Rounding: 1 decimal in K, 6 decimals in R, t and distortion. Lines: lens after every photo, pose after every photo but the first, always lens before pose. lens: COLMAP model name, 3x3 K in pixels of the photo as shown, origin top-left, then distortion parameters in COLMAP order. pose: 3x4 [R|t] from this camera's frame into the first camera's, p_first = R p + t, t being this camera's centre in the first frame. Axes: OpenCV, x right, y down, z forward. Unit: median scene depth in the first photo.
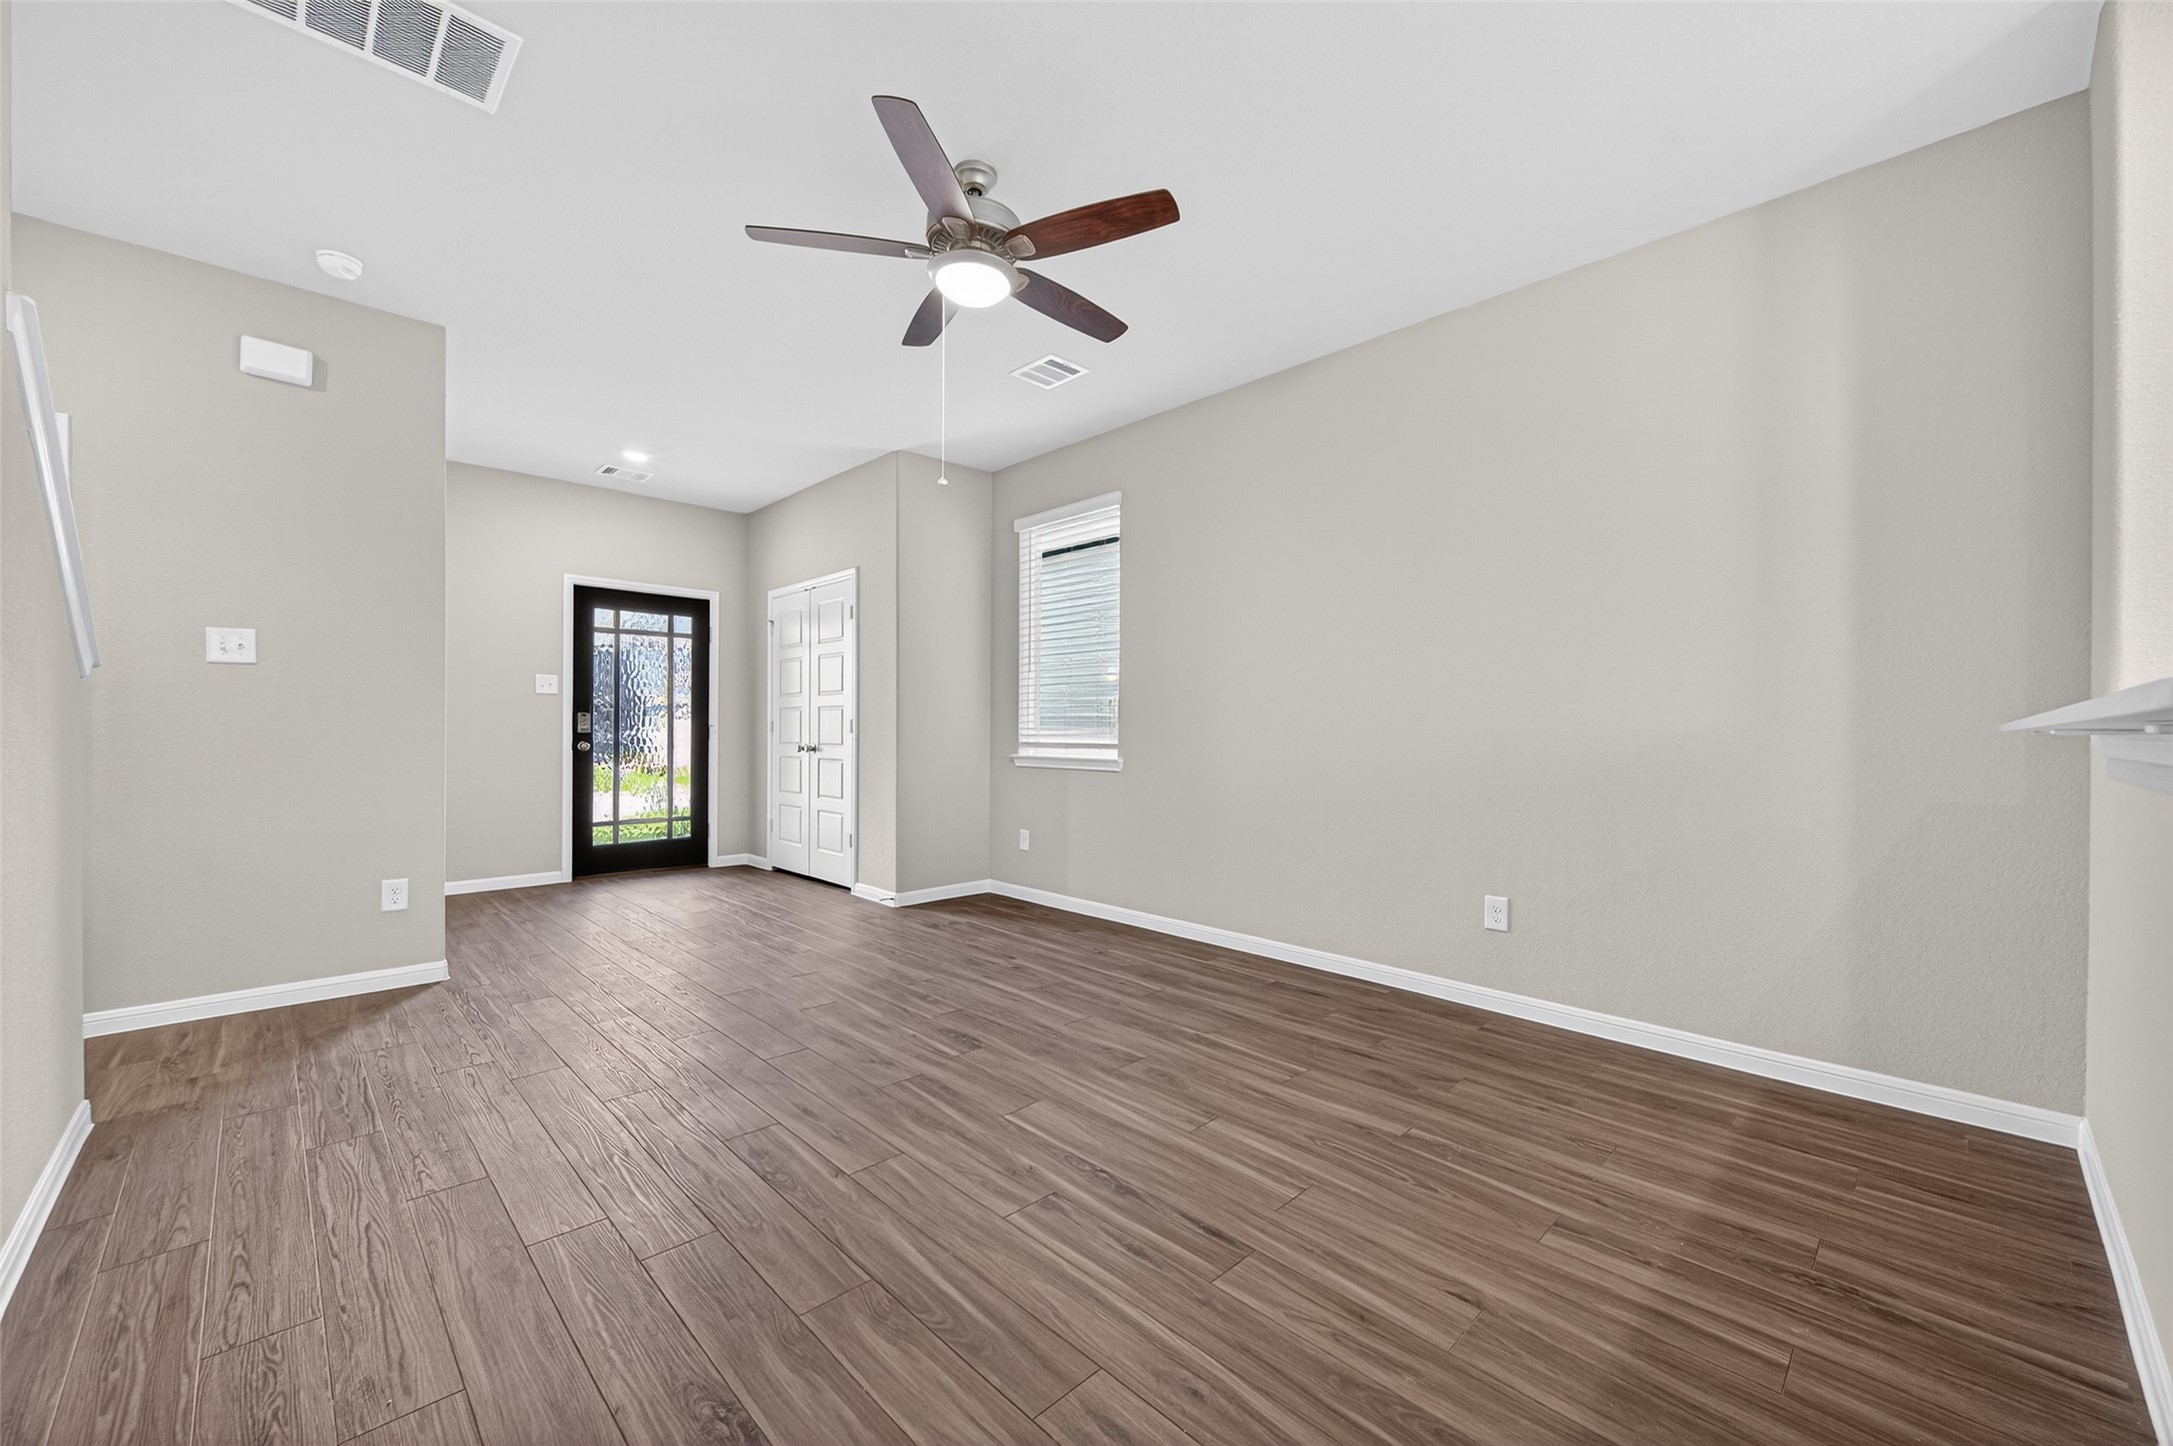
lens RADIAL K [[848.5, 0, 1087.9], [0, 848.5, 730.9], [0, 0, 1]] dist [0.007962, -0.000080]
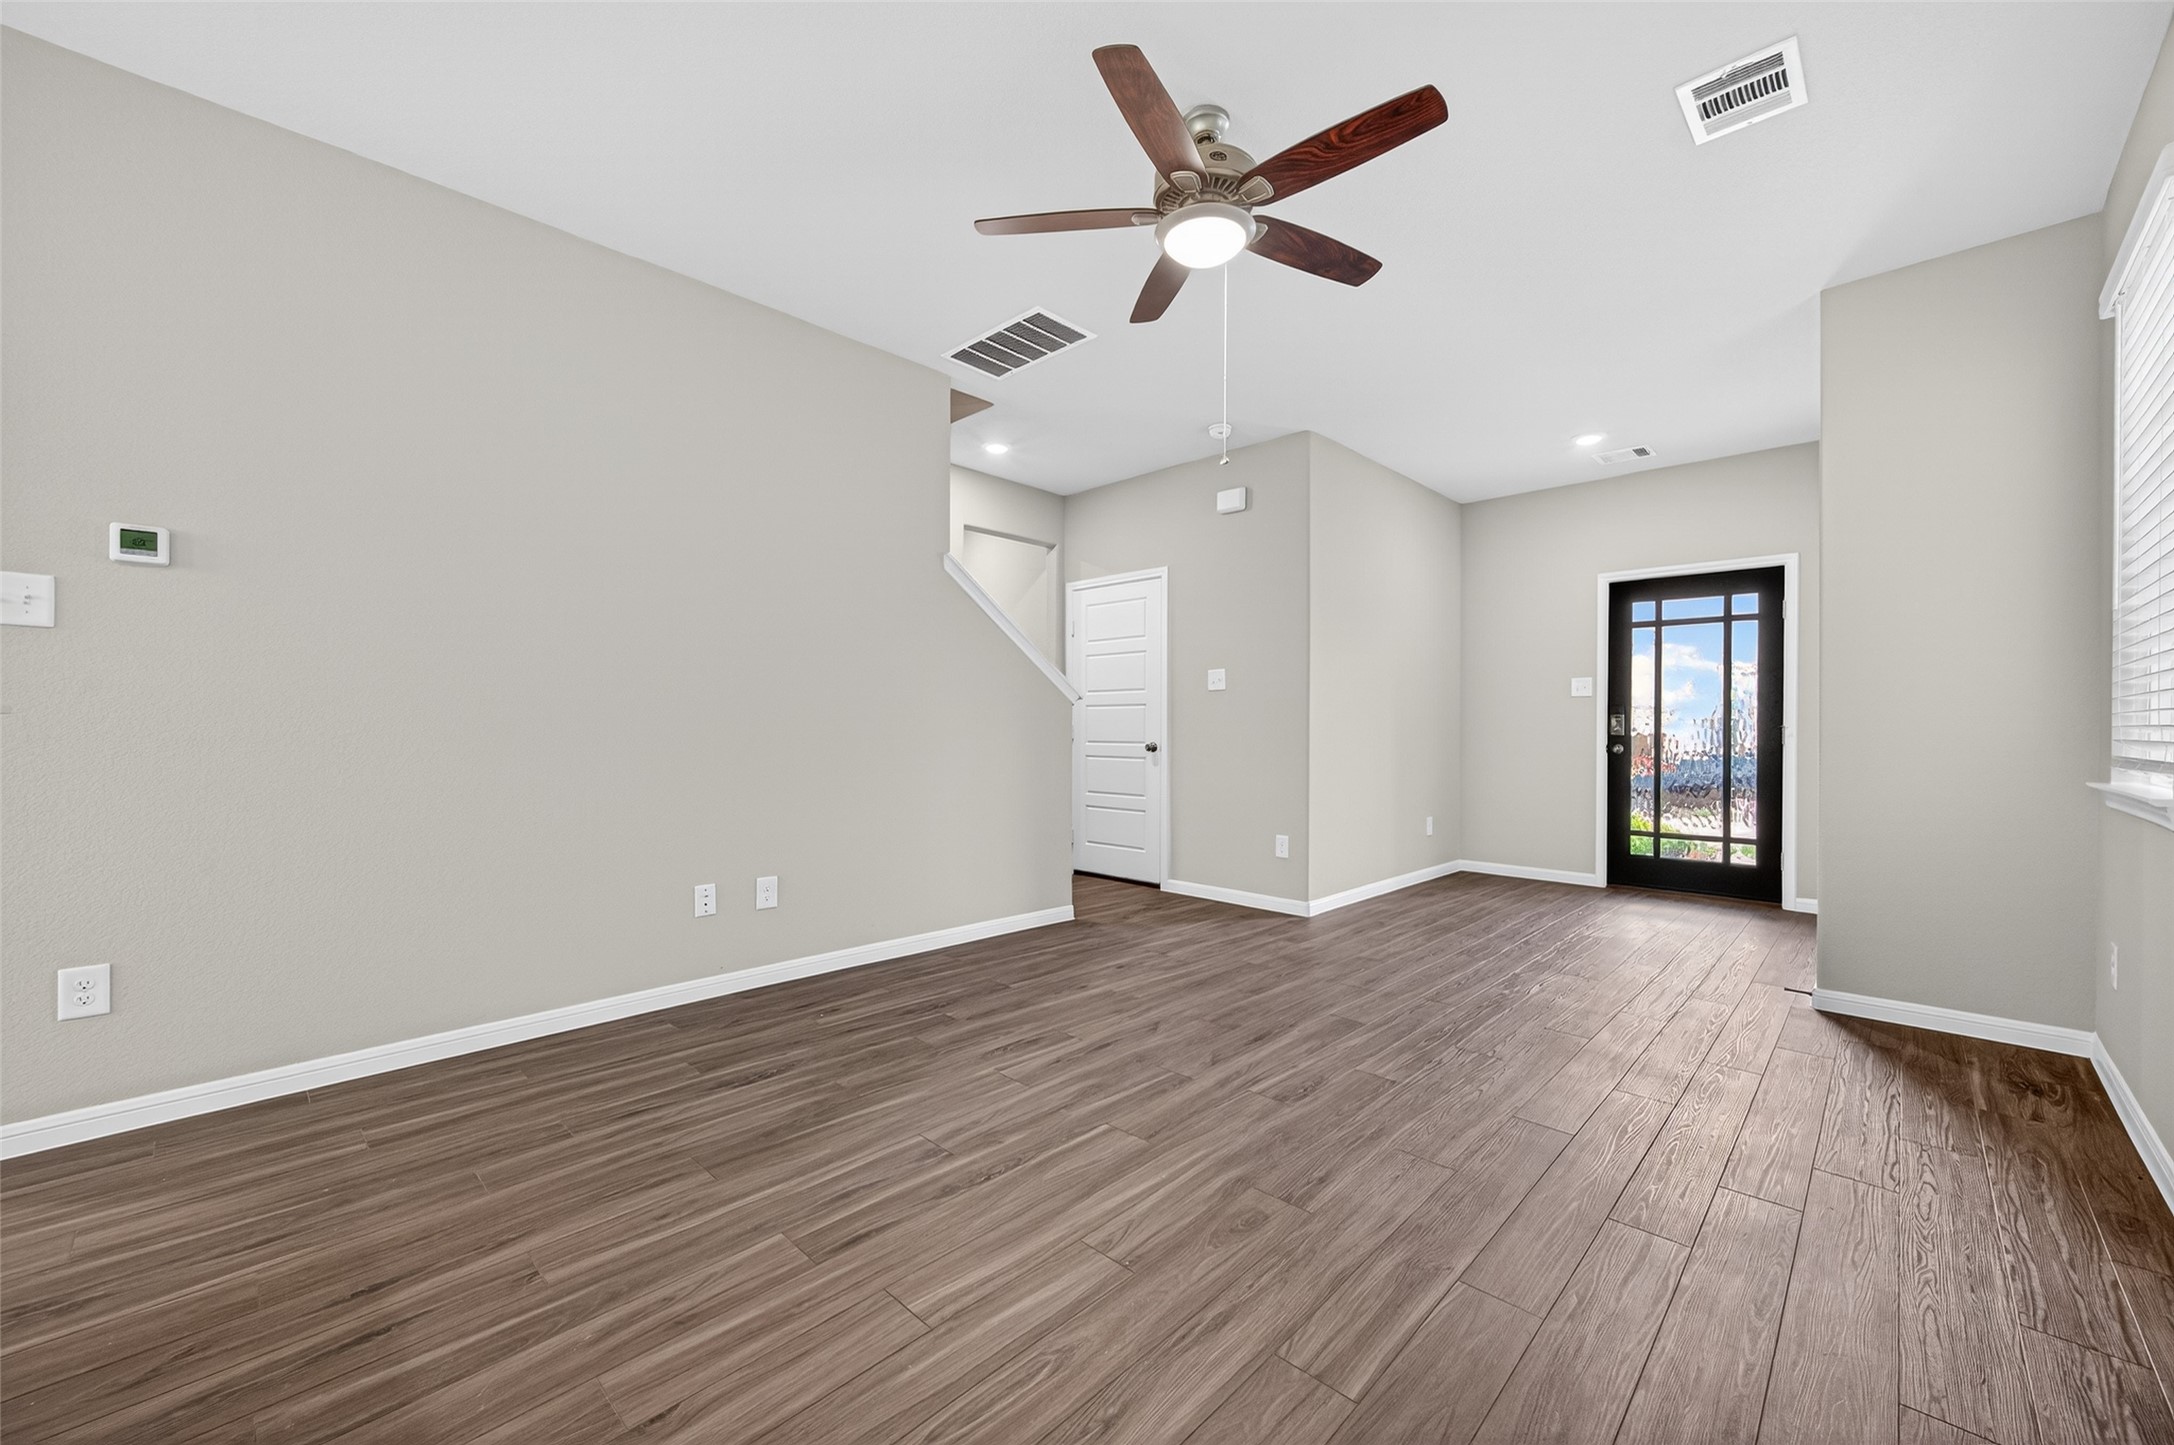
lens RADIAL K [[843.9, 0, 1089.6], [0, 843.9, 728.4], [0, 0, 1]] dist [0.002968, -0.000352]
pose [[0.032426, -0.005065, -0.999461, 0.682260], [-0.005616, 0.999970, -0.005249, 0.005824], [0.999458, 0.005783, 0.032397, 0.748211]]
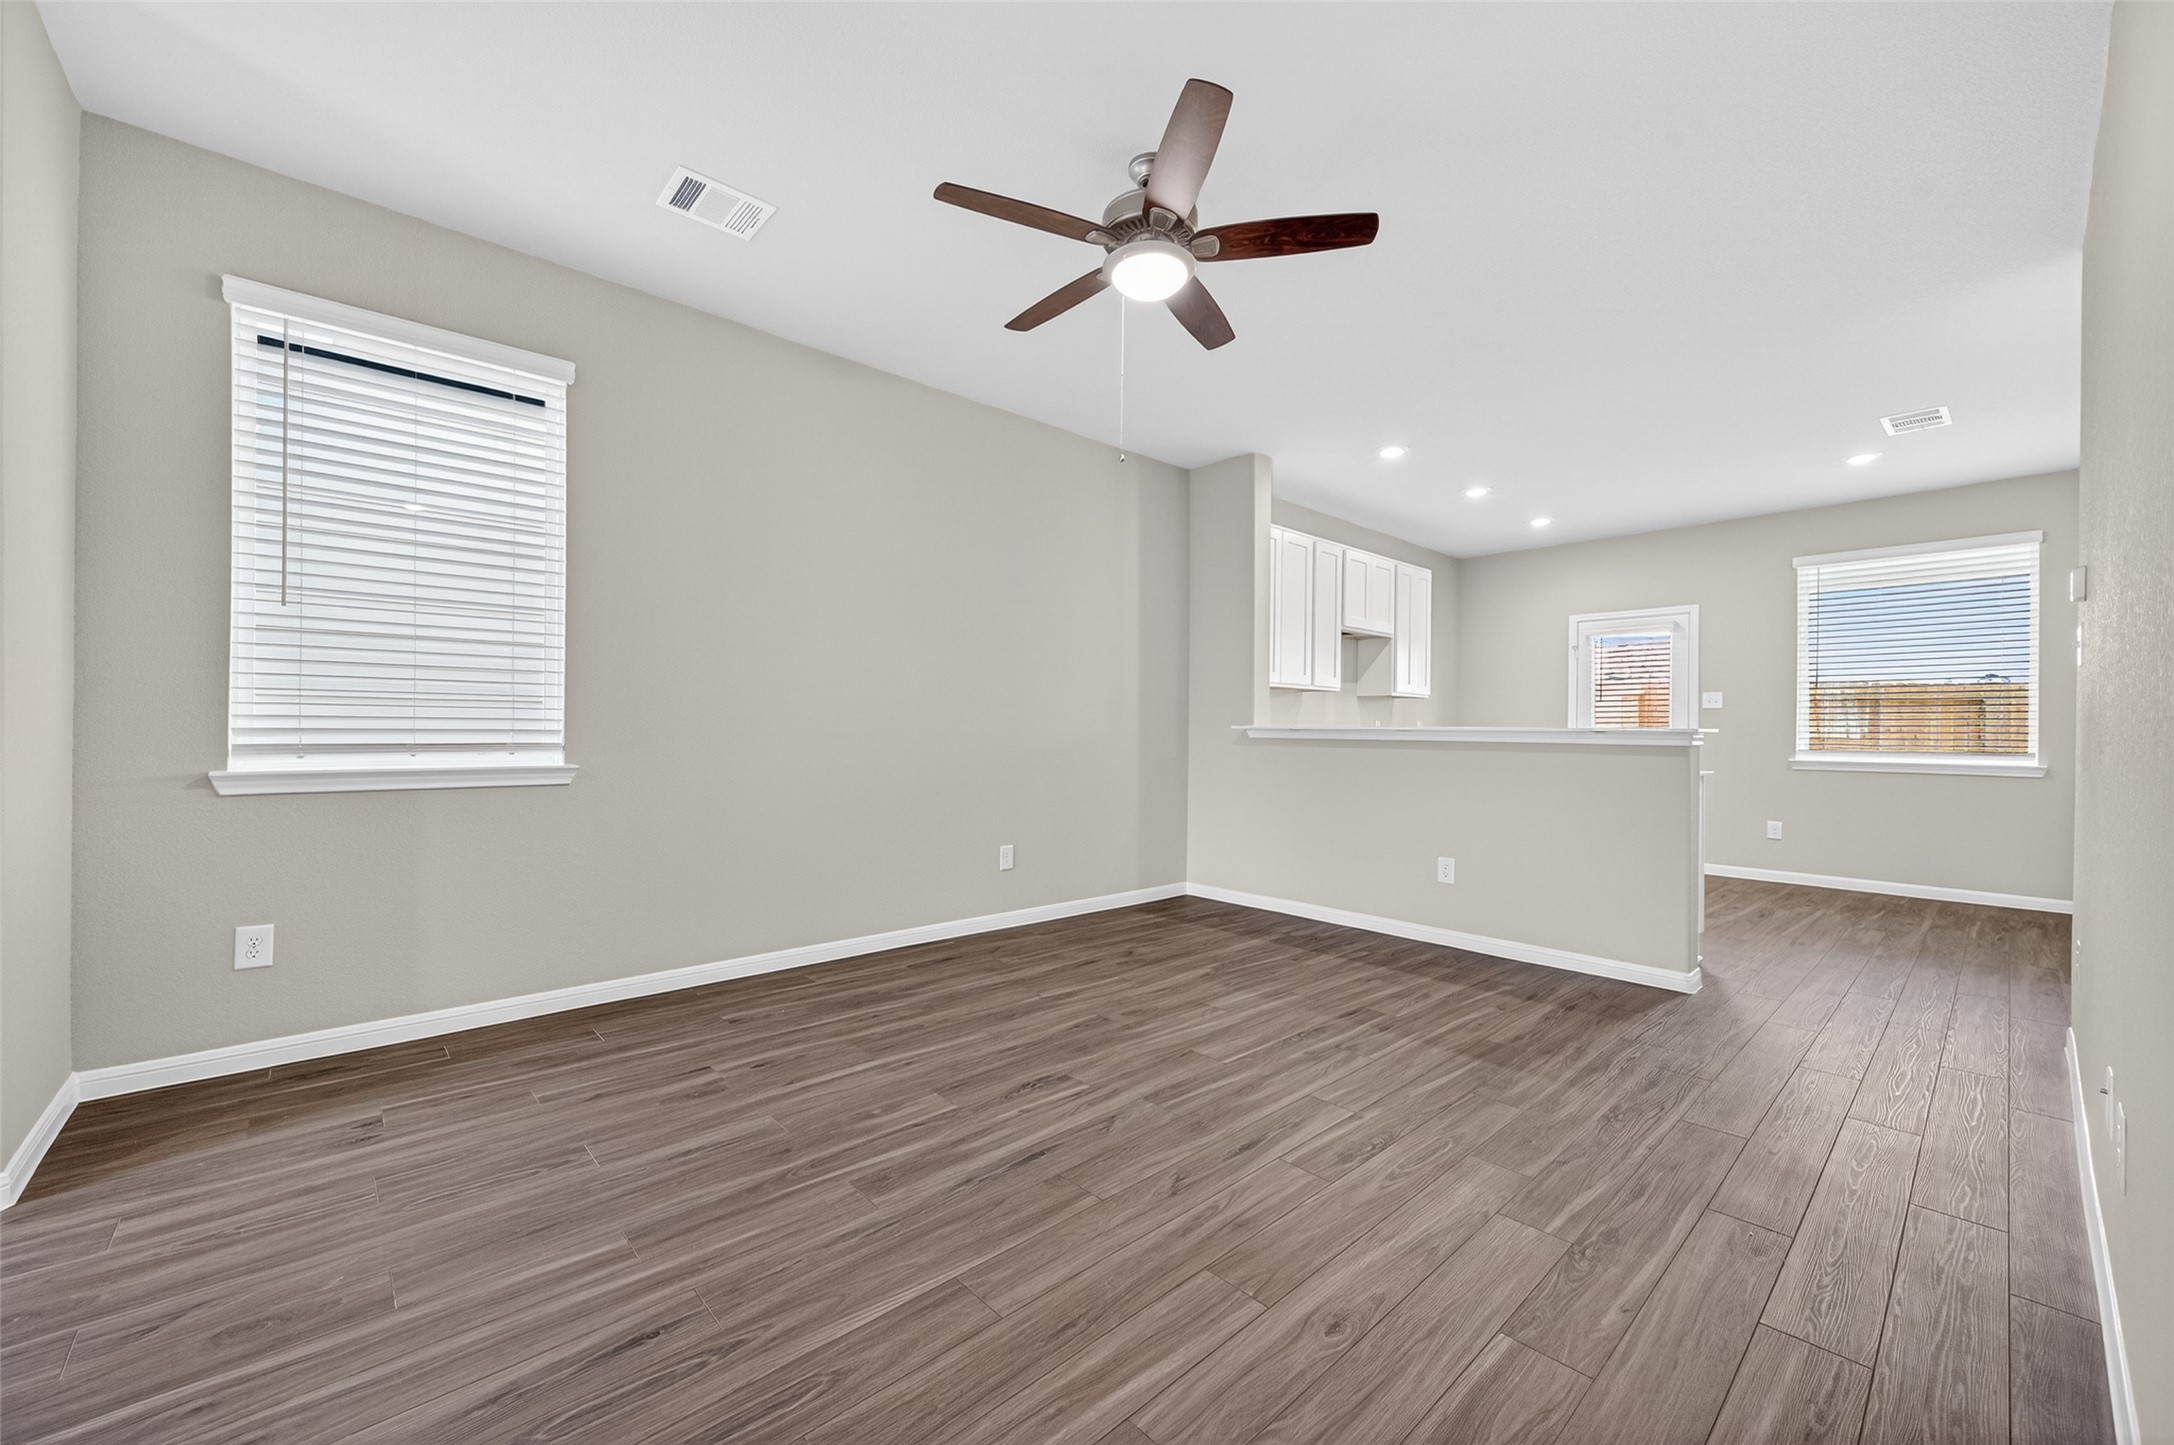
lens RADIAL K [[843.9, 0, 1089.6], [0, 843.9, 728.4], [0, 0, 1]] dist [0.002968, -0.000352]
pose [[0.027377, -0.004241, 0.999616, -0.988895], [-0.008776, 0.999951, 0.004482, -0.004982], [-0.999587, -0.008895, 0.027338, 0.914377]]
